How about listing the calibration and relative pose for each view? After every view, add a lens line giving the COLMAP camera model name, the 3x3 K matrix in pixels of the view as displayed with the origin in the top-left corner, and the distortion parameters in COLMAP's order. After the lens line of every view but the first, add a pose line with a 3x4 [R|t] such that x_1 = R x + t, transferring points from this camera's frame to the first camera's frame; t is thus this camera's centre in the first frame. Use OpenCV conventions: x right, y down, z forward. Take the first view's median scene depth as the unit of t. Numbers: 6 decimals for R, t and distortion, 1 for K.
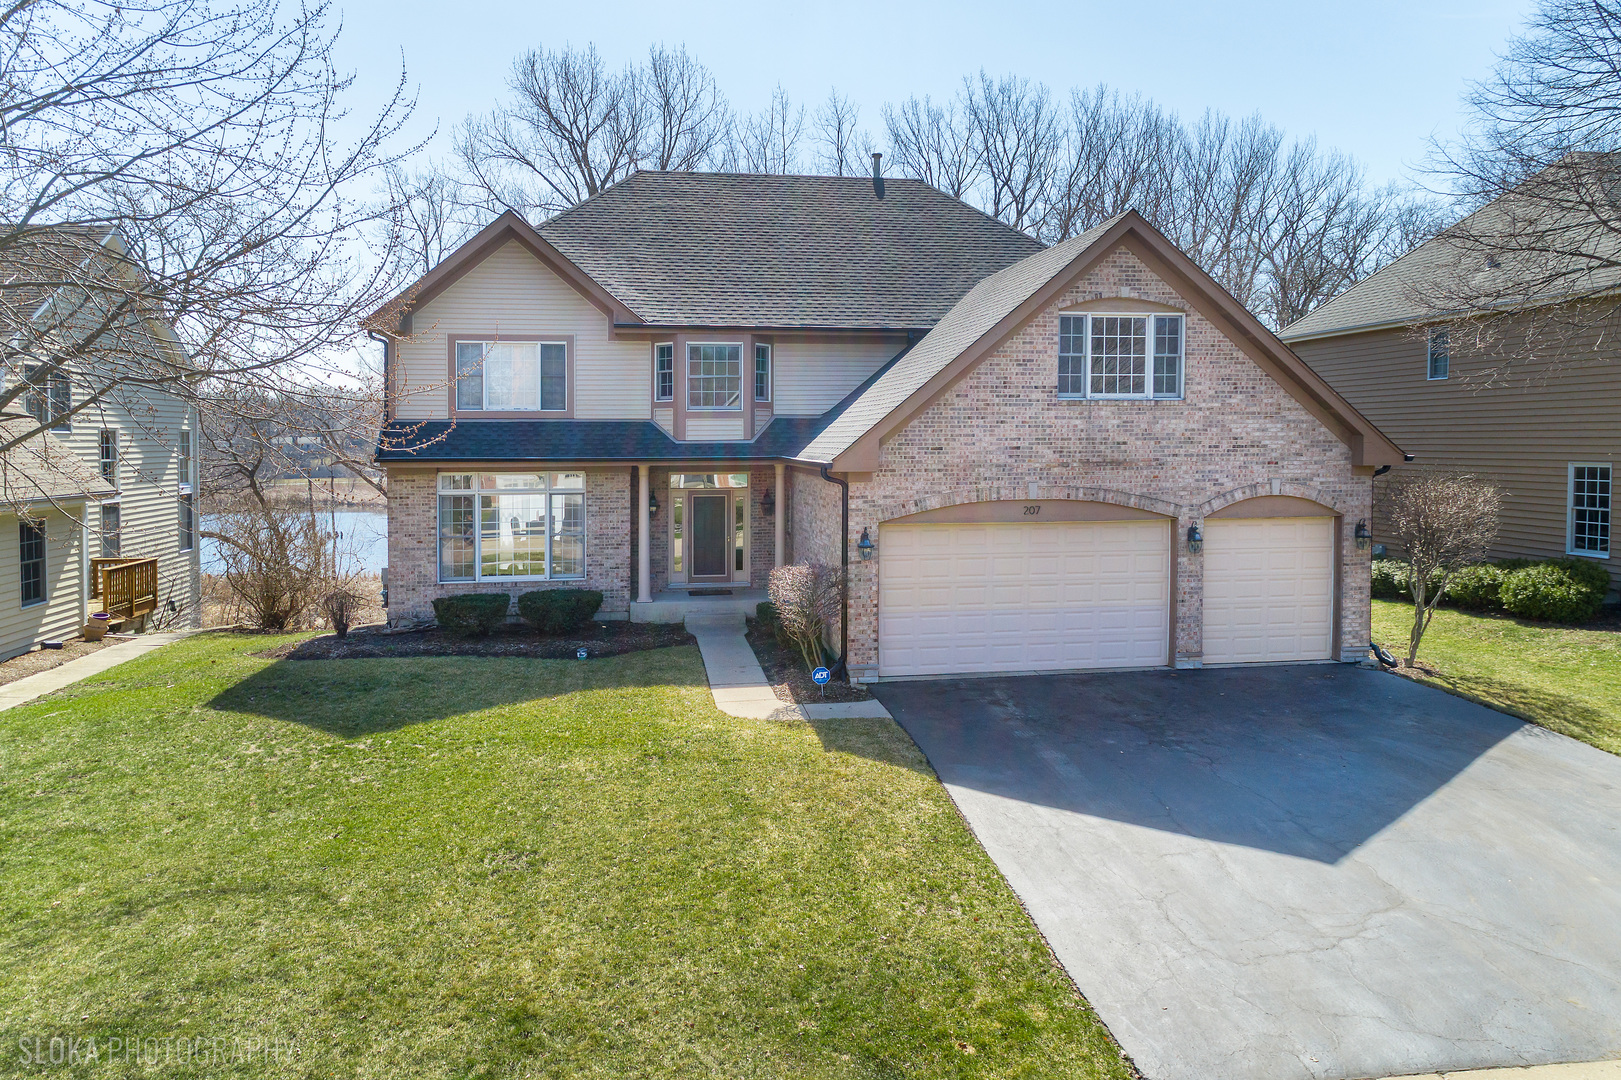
lens RADIAL K [[1065.6, 0, 810.5], [0, 1065.6, 540.0], [0, 0, 1]] dist [0.074189, -0.001301]
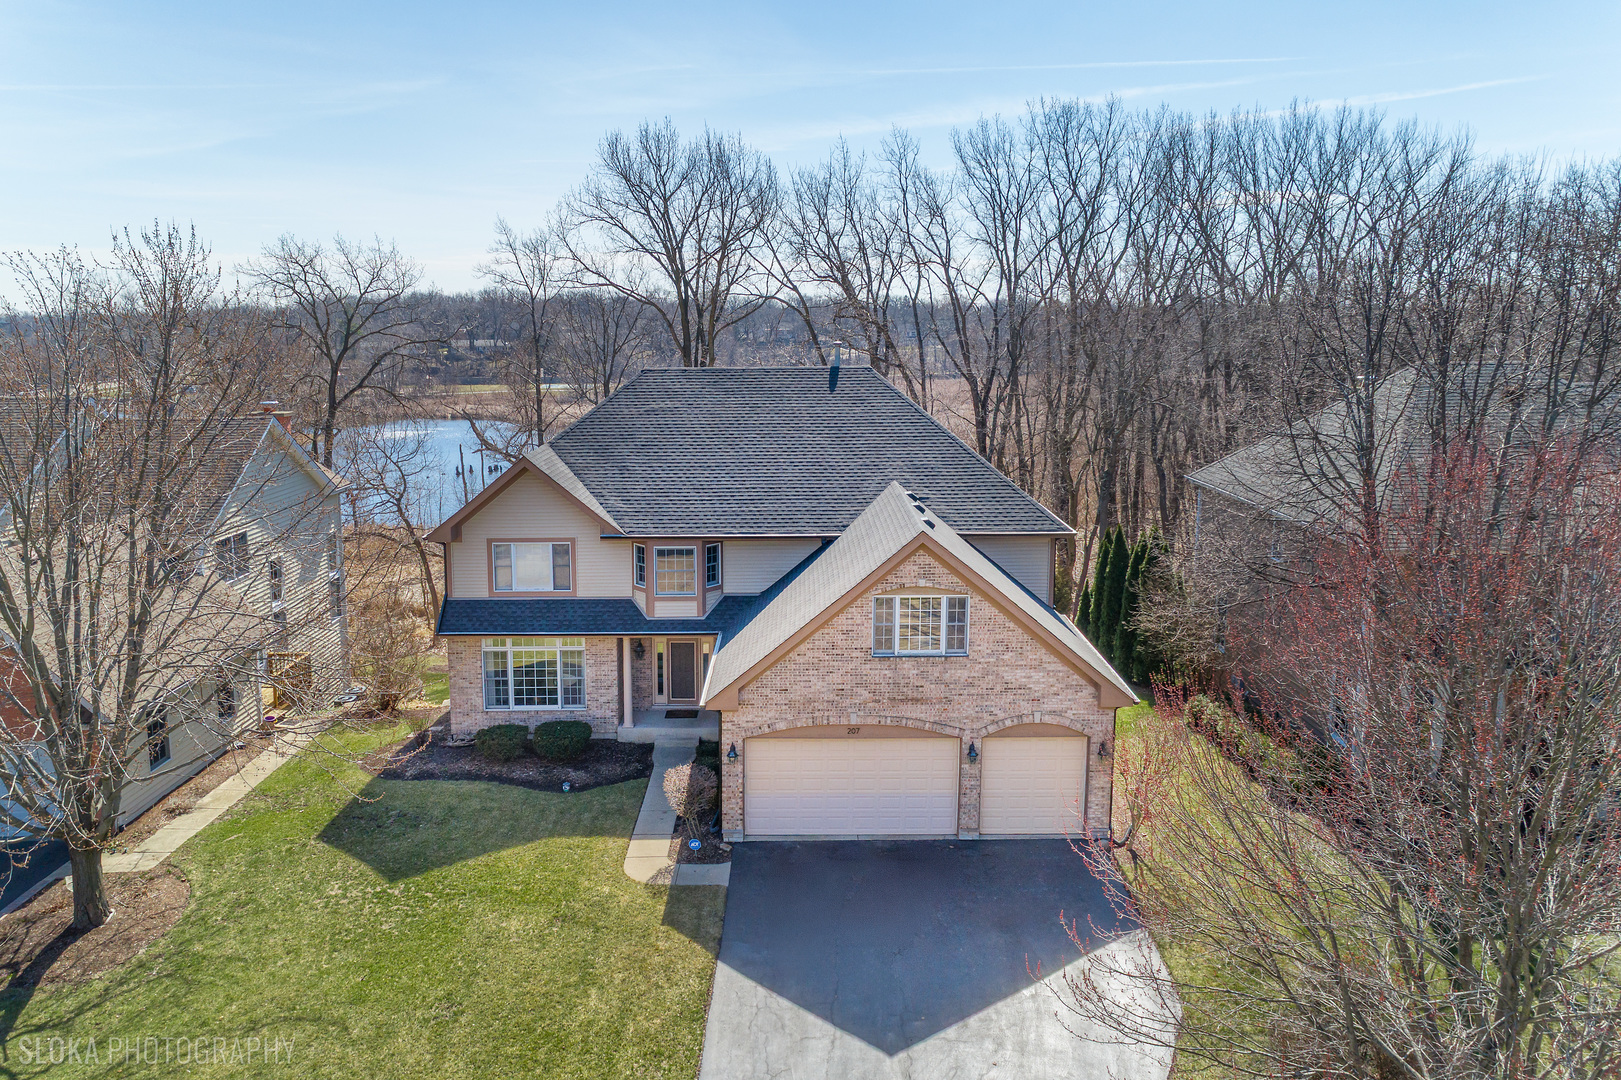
lens RADIAL K [[1132.2, 0, 842.3], [0, 1132.2, 543.4], [0, 0, 1]] dist [0.083591, 0.003044]
pose [[0.987620, 0.041248, -0.151342, 0.400109], [-0.018651, 0.988842, 0.147799, -0.484566], [0.155750, -0.143146, 0.977369, -0.432232]]
